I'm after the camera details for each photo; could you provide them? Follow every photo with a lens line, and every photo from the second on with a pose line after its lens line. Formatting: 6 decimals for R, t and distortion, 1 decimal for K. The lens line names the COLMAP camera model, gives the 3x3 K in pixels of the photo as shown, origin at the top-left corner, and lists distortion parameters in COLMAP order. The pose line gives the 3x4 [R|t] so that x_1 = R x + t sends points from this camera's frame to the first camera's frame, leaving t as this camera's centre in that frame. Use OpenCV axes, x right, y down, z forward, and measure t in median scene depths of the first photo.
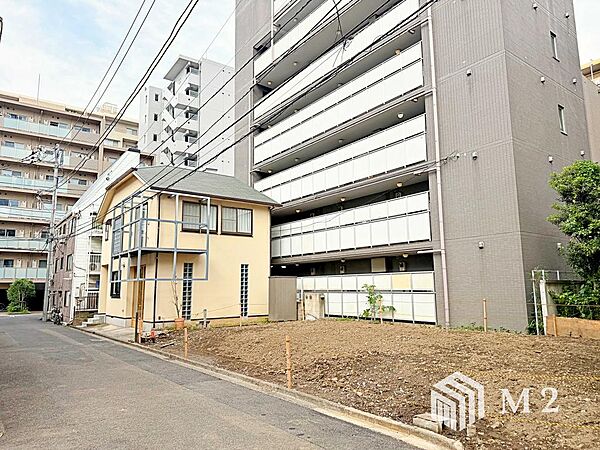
lens RADIAL K [[414.7, 0, 301.1], [0, 414.7, 224.9], [0, 0, 1]] dist [0.084439, -0.007422]
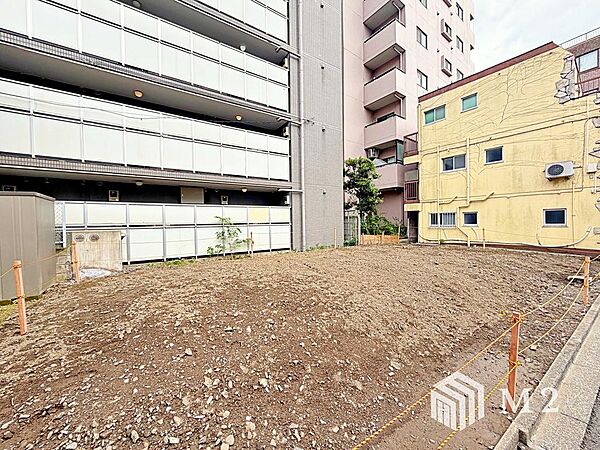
lens RADIAL K [[238.3, 0, 297.5], [0, 238.3, 224.6], [0, 0, 1]] dist [-0.001976, 0.000163]
pose [[0.060401, -0.003792, 0.998167, -0.300233], [-0.137599, 0.990414, 0.012089, 0.120608], [-0.988645, -0.138077, 0.059300, 0.748326]]
